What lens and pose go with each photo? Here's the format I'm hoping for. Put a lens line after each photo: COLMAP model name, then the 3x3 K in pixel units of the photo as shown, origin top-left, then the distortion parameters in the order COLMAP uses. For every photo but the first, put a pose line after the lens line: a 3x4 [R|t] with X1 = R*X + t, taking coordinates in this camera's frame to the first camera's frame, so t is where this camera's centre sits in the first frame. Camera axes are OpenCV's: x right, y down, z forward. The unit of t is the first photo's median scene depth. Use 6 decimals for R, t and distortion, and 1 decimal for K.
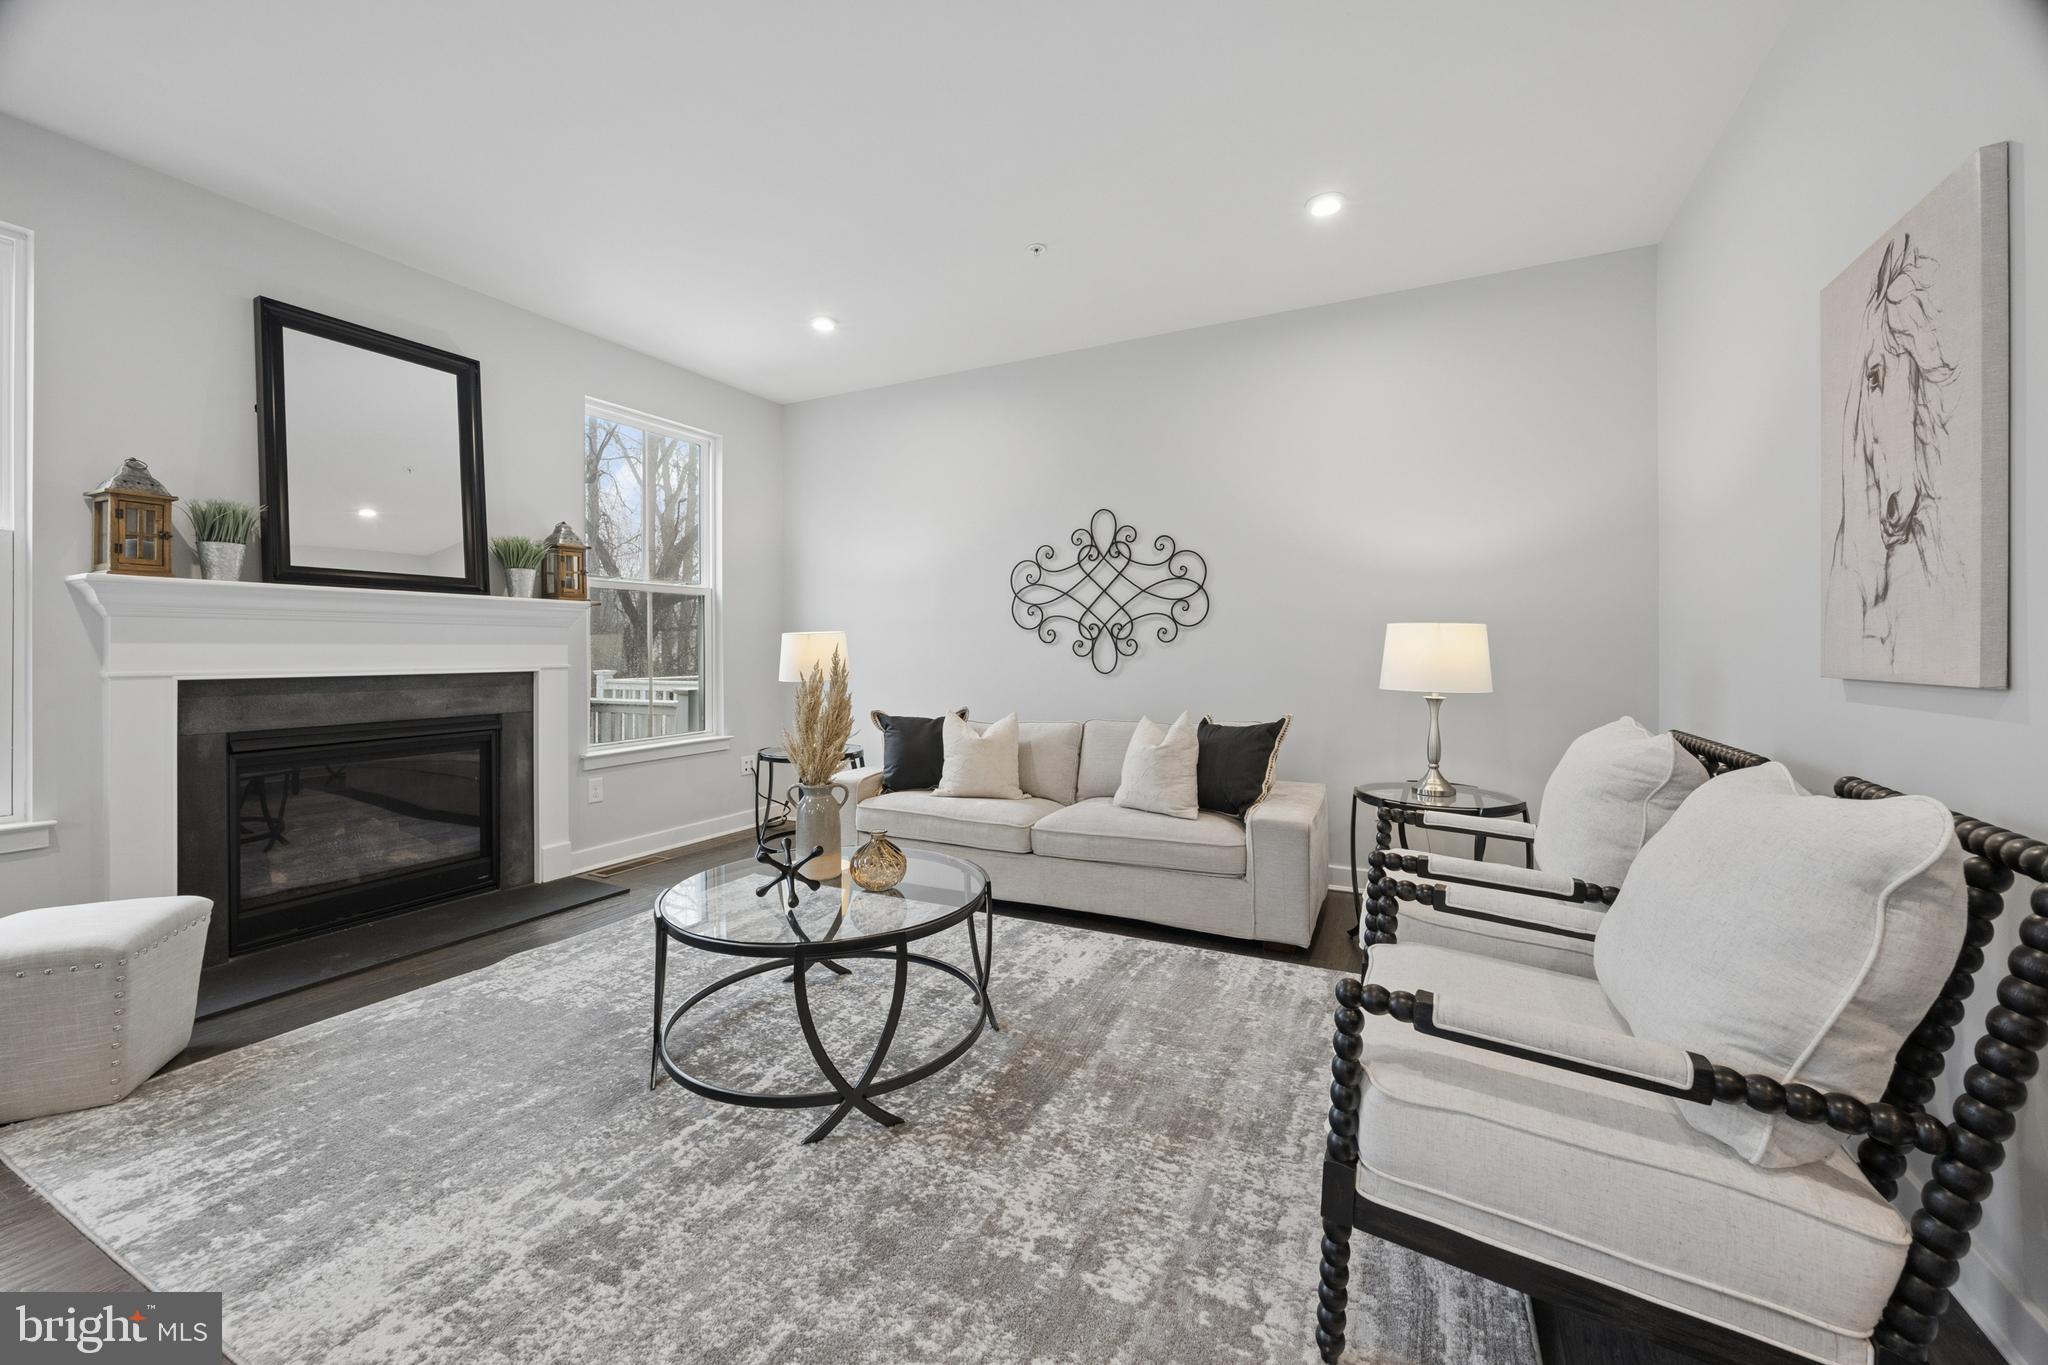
lens RADIAL K [[782.1, 0, 1029.1], [0, 782.1, 651.4], [0, 0, 1]] dist [0.002780, 0.000194]
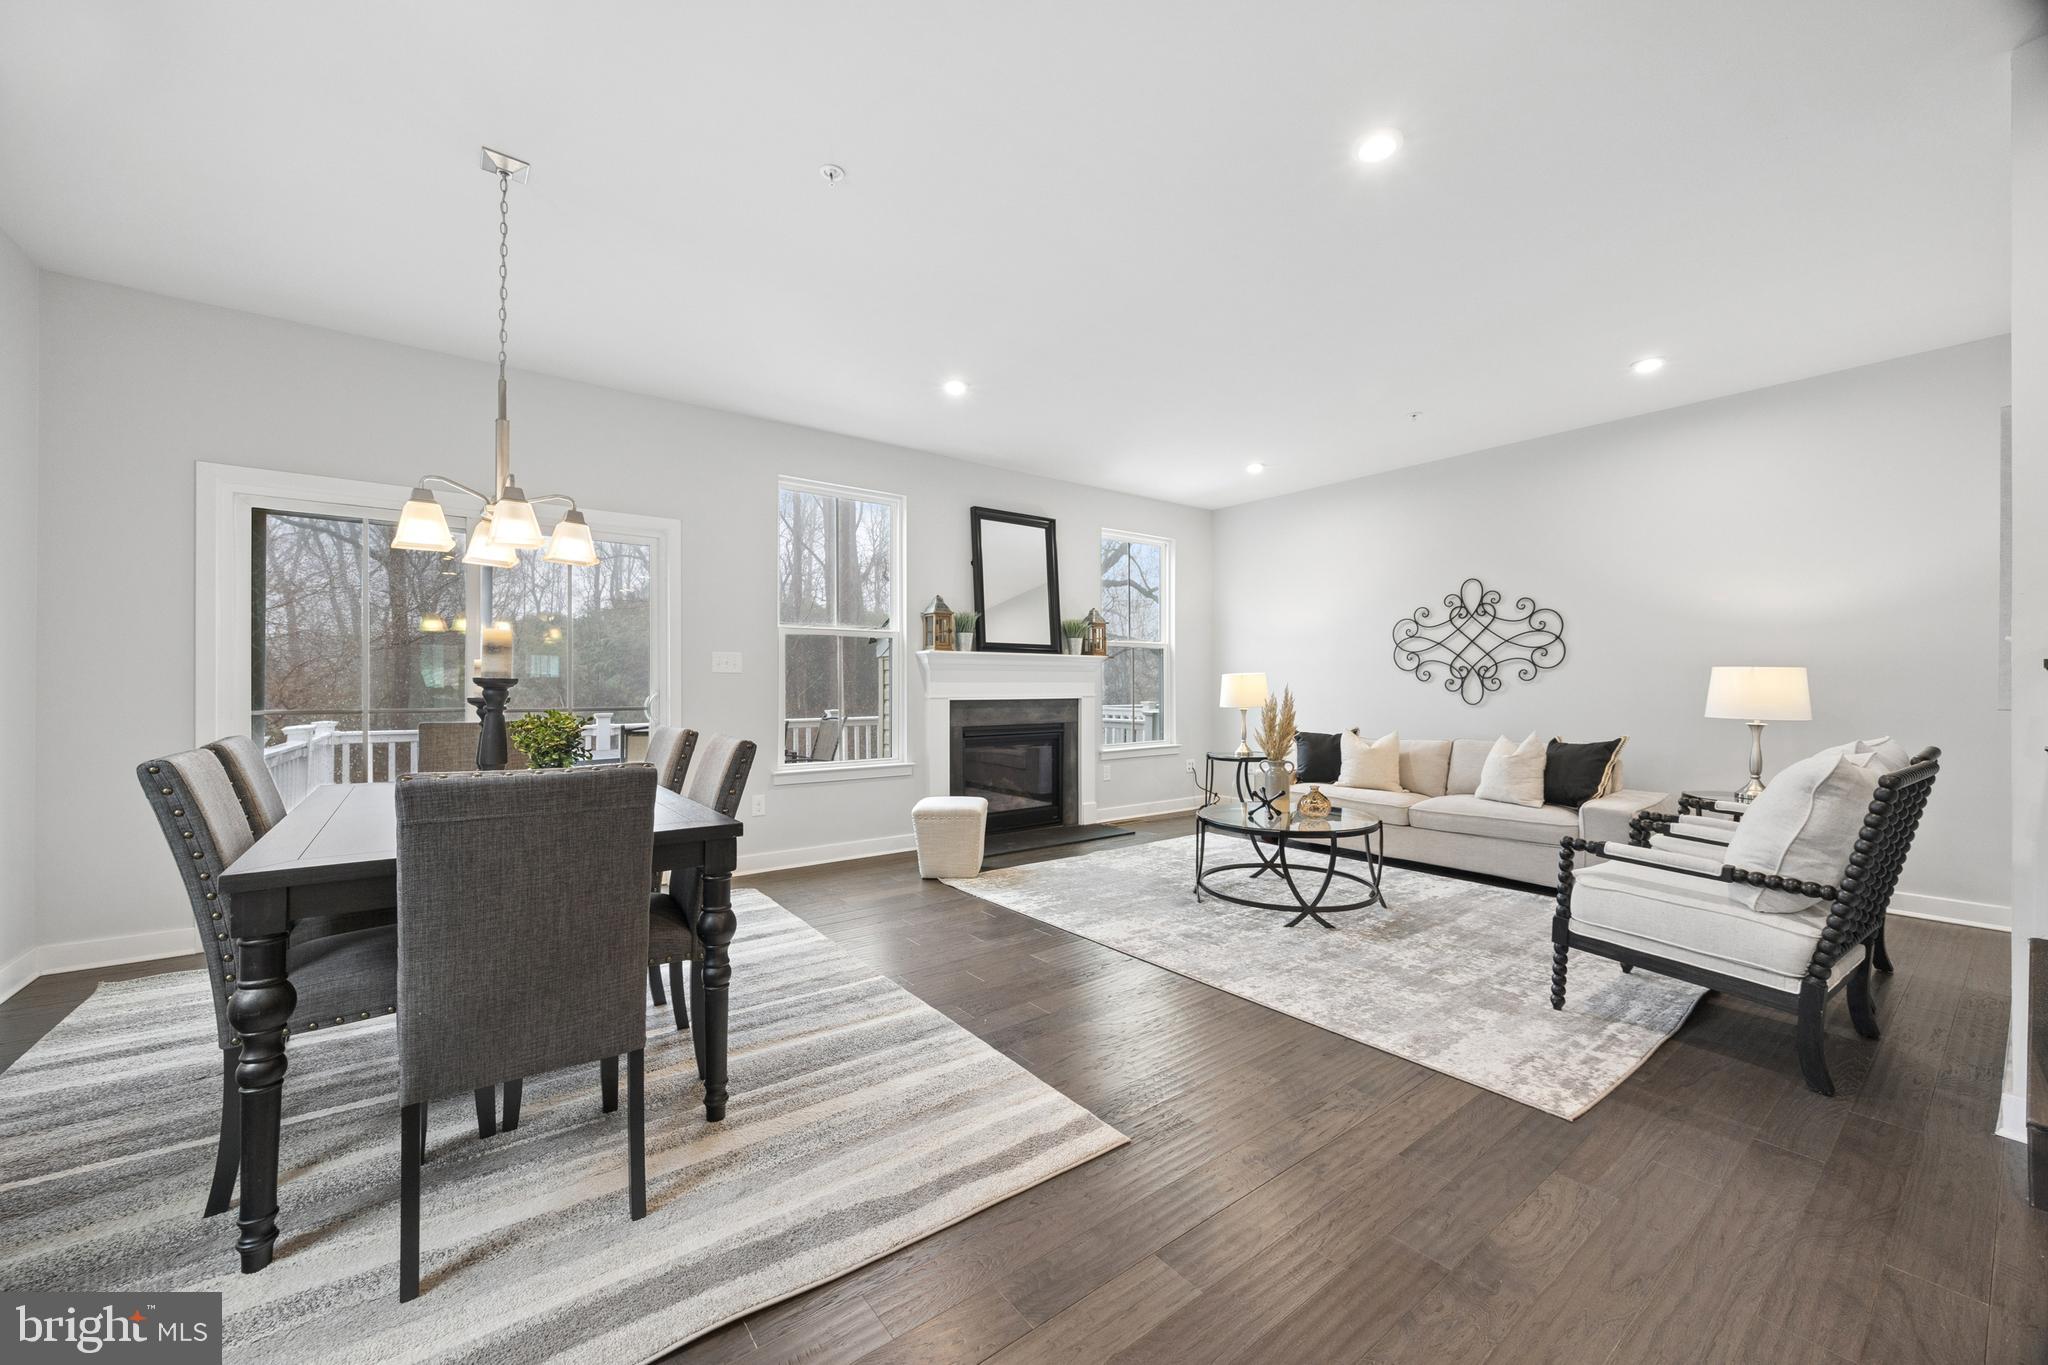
lens RADIAL K [[782.1, 0, 1023.7], [0, 782.1, 690.1], [0, 0, 1]] dist [0.002780, 0.000194]
pose [[0.897234, 0.004791, -0.441530, 0.001975], [-0.002418, 0.999979, 0.005936, -0.002485], [0.441550, -0.004258, 0.897227, -0.703392]]
